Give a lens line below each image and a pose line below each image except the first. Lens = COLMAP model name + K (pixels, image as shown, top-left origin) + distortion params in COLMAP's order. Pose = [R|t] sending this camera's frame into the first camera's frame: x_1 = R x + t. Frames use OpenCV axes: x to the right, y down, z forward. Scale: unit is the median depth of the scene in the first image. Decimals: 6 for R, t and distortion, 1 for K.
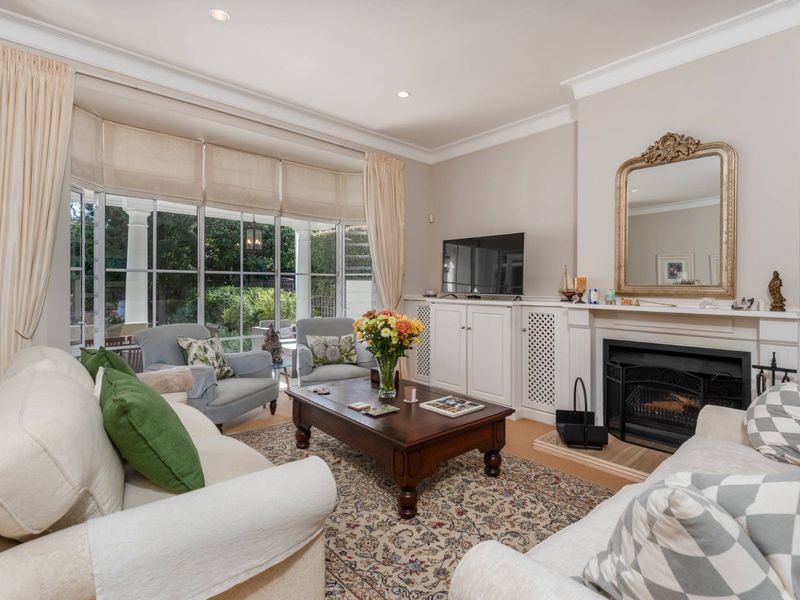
lens RADIAL K [[408.3, 0, 443.7], [0, 408.3, 285.8], [0, 0, 1]] dist [-0.002725, -0.000103]
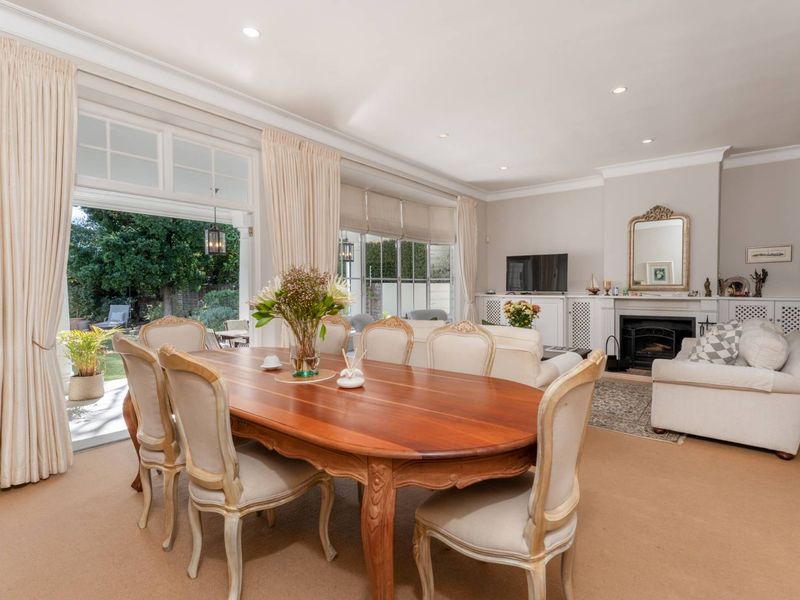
lens RADIAL K [[382.7, 0, 480.6], [0, 382.7, 298.7], [0, 0, 1]] dist [0.003874, 0.000269]
pose [[0.976883, -0.017016, 0.213097, -0.586534], [0.010074, 0.999384, 0.033620, -0.004555], [-0.213538, -0.030696, 0.976452, -0.533574]]
